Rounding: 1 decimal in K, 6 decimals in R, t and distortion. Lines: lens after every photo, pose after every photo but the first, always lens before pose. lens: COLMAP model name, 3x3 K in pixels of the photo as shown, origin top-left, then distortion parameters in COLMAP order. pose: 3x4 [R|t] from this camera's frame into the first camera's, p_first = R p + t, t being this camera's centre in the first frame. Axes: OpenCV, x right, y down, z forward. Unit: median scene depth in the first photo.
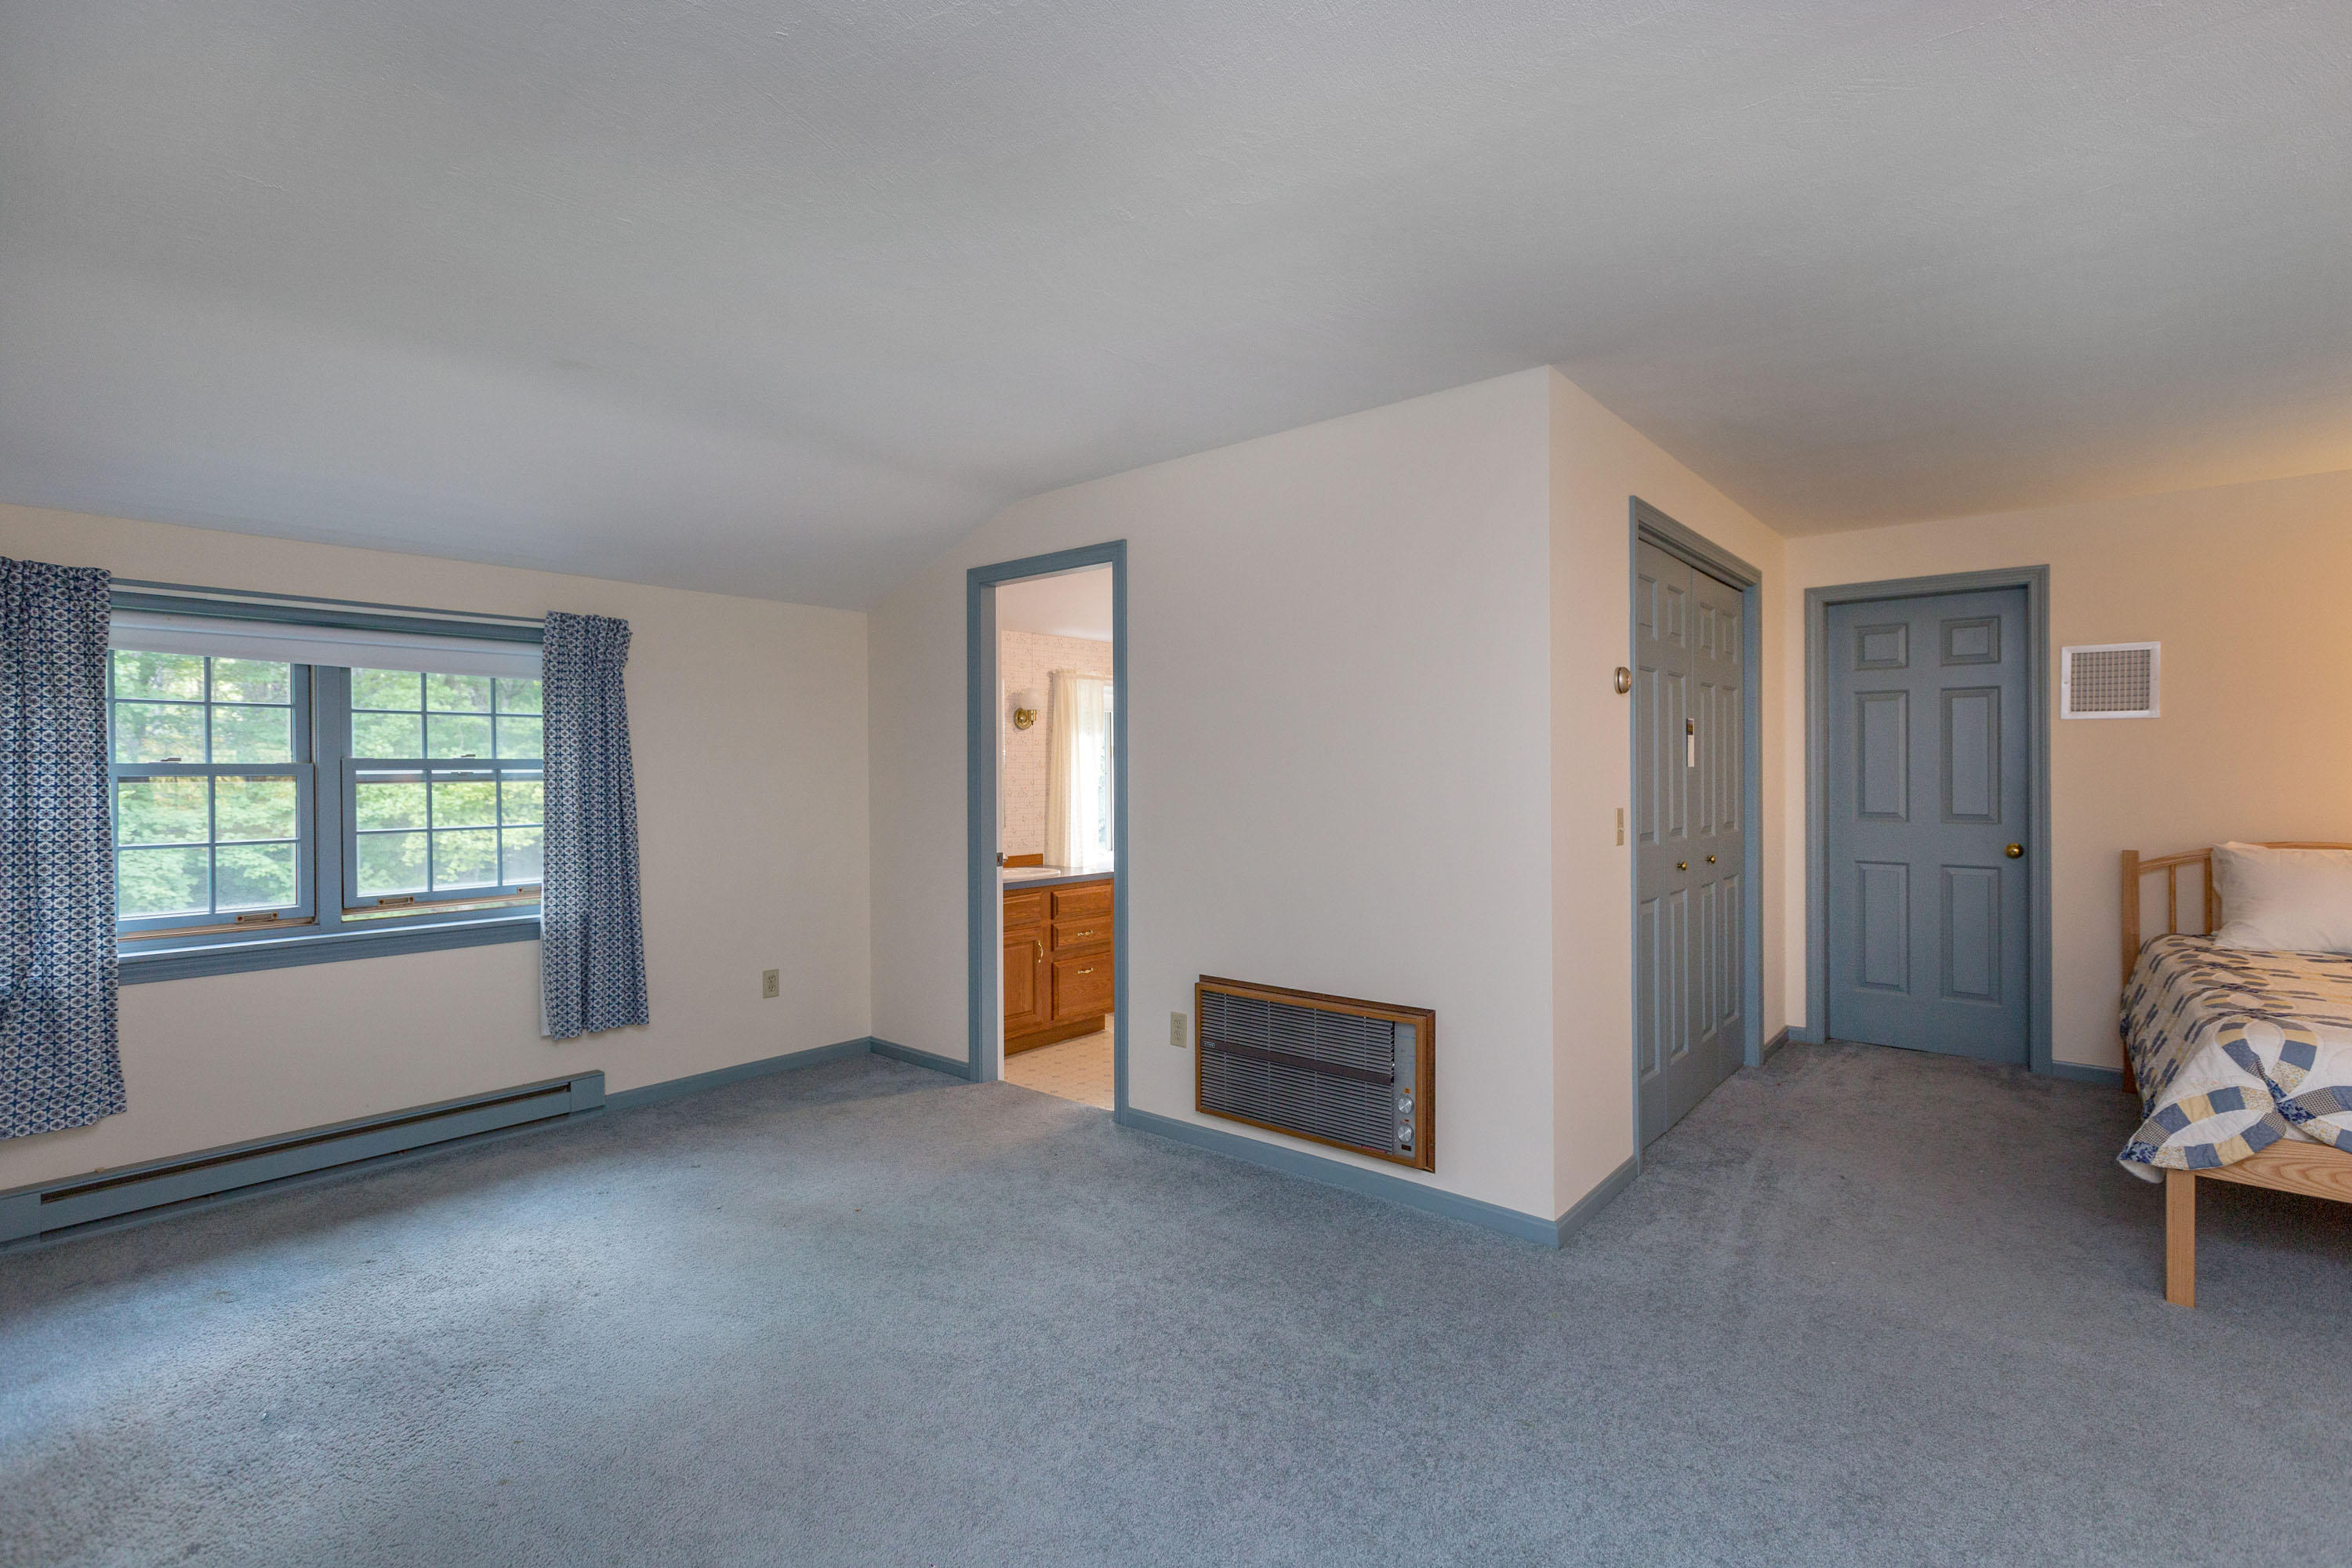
lens RADIAL K [[1077.5, 0, 1176.5], [0, 1077.5, 771.5], [0, 0, 1]] dist [0.006168, 0.000282]
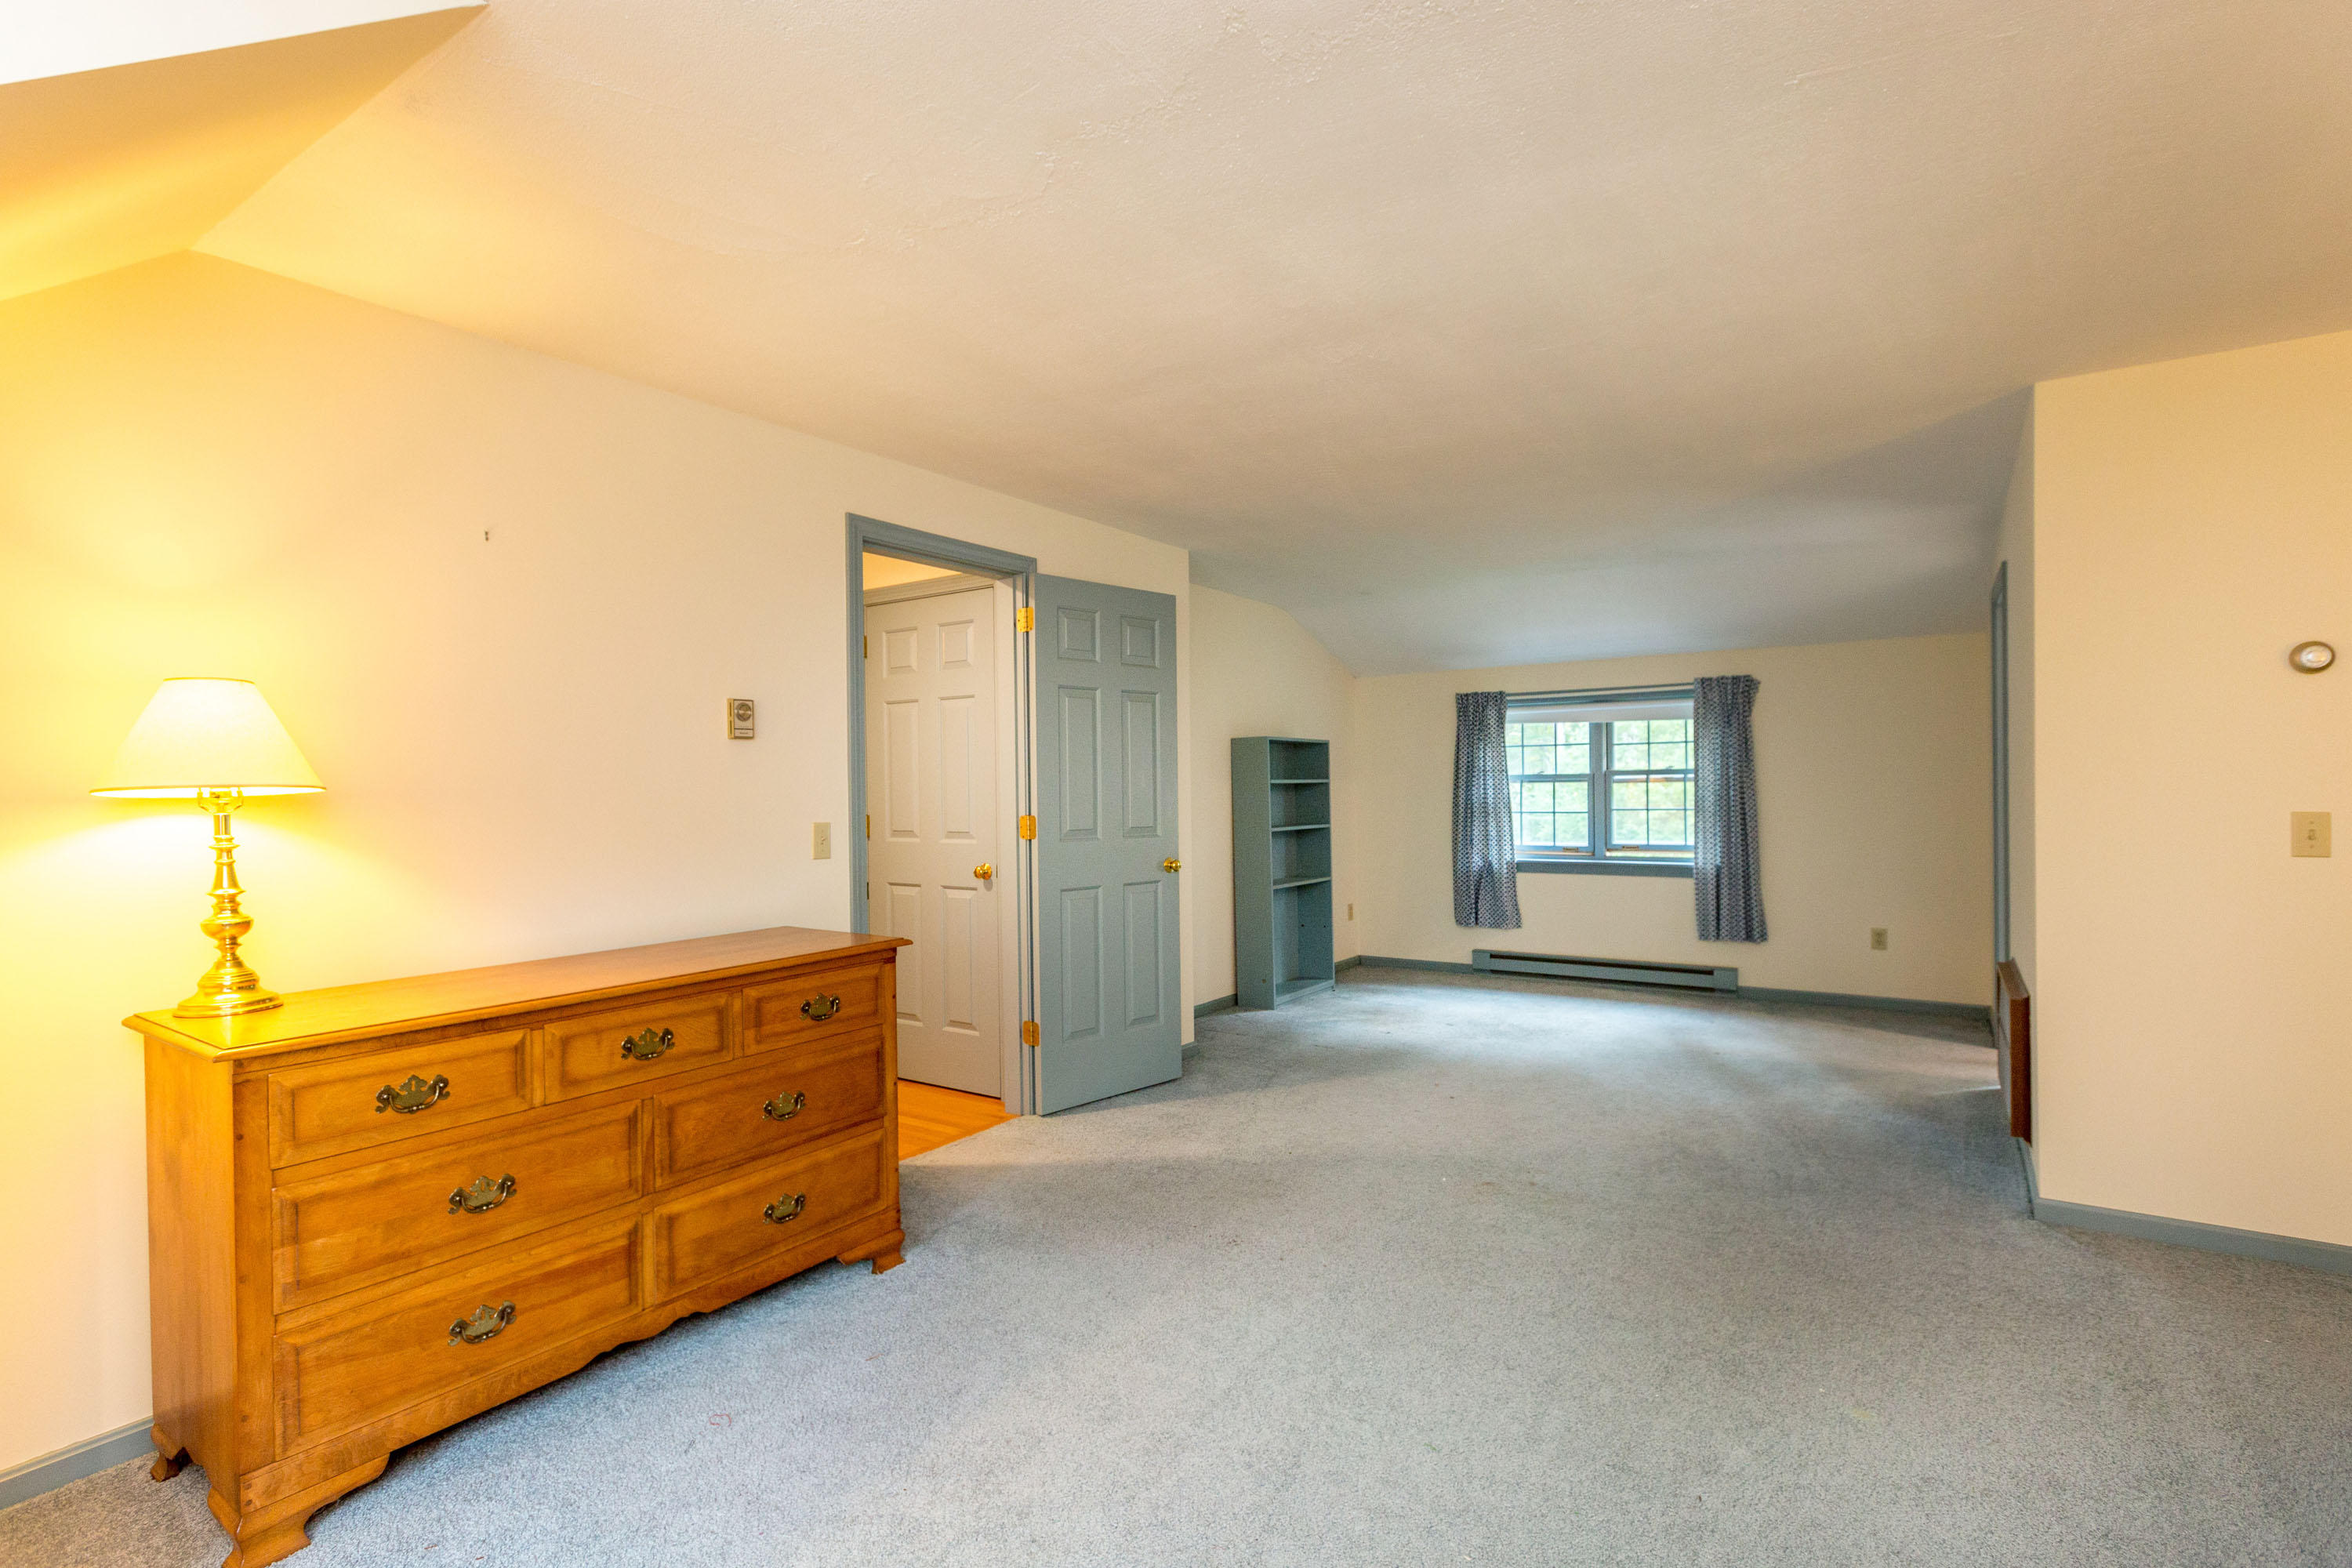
lens RADIAL K [[1077.5, 0, 1175.3], [0, 1077.5, 784.4], [0, 0, 1]] dist [0.006168, 0.000282]
pose [[0.117538, 0.004368, -0.993059, 1.006799], [0.012583, 0.999903, 0.005887, -0.007456], [0.992989, -0.013188, 0.117471, 0.023789]]
